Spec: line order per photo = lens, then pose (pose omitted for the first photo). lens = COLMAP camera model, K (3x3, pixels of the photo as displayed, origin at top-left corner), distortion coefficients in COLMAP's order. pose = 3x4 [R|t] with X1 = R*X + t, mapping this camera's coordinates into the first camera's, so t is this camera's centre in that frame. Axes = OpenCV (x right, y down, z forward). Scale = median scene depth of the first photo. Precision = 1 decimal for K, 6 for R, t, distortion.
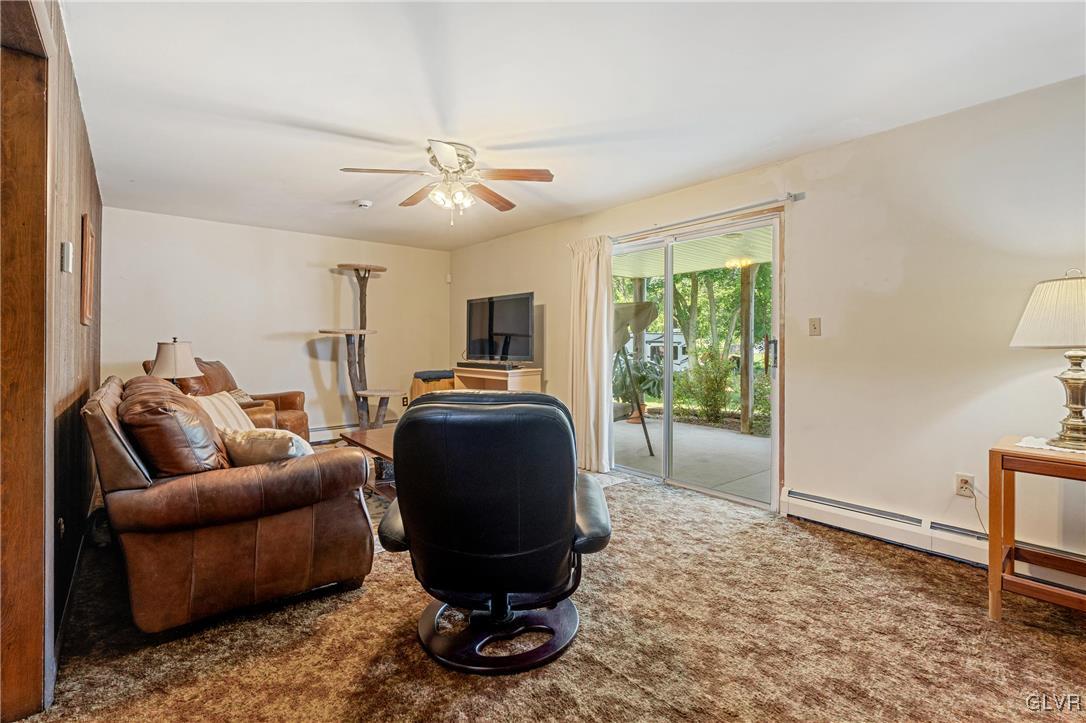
lens RADIAL K [[480.8, 0, 543.6], [0, 480.8, 339.2], [0, 0, 1]] dist [-0.003227, -0.000336]
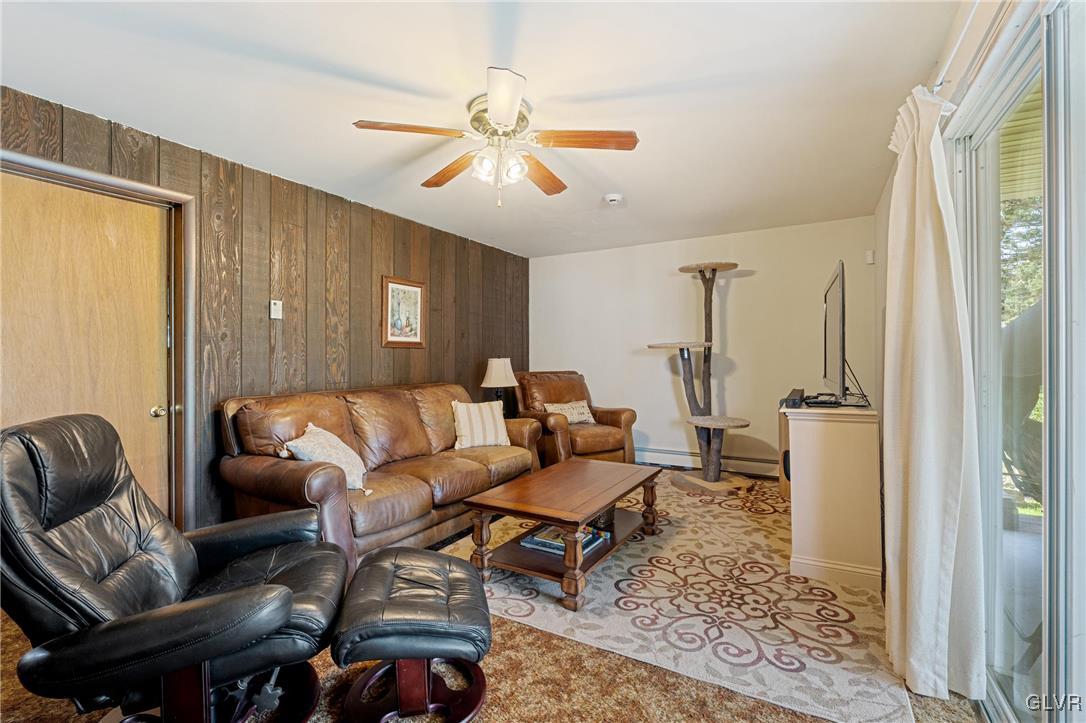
lens RADIAL K [[480.8, 0, 539.2], [0, 480.8, 357.0], [0, 0, 1]] dist [-0.003227, -0.000336]
pose [[0.334782, 0.000212, -0.942296, 0.521261], [0.011619, 0.999923, 0.004353, -0.005405], [0.942224, -0.012405, 0.334754, 0.777412]]
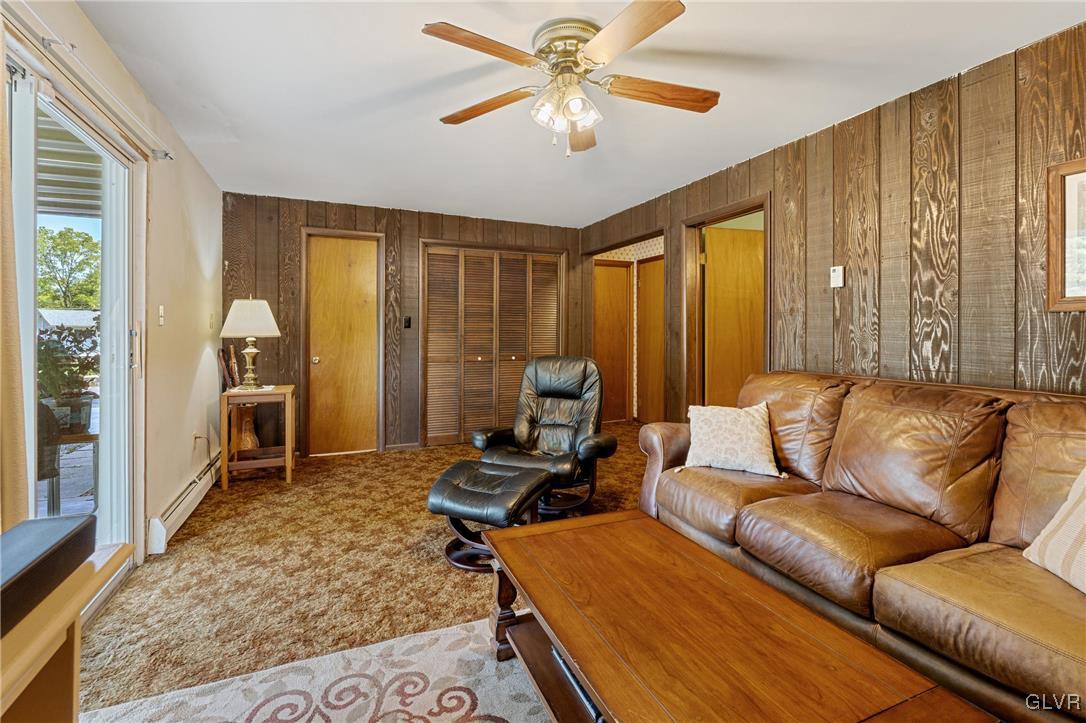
lens RADIAL K [[480.8, 0, 534.9], [0, 480.8, 334.0], [0, 0, 1]] dist [-0.003227, -0.000336]
pose [[-0.955957, -0.004663, 0.293470, -0.325240], [-0.007911, 0.999920, -0.009883, 0.009976], [-0.293400, -0.011769, -0.955917, 1.574728]]
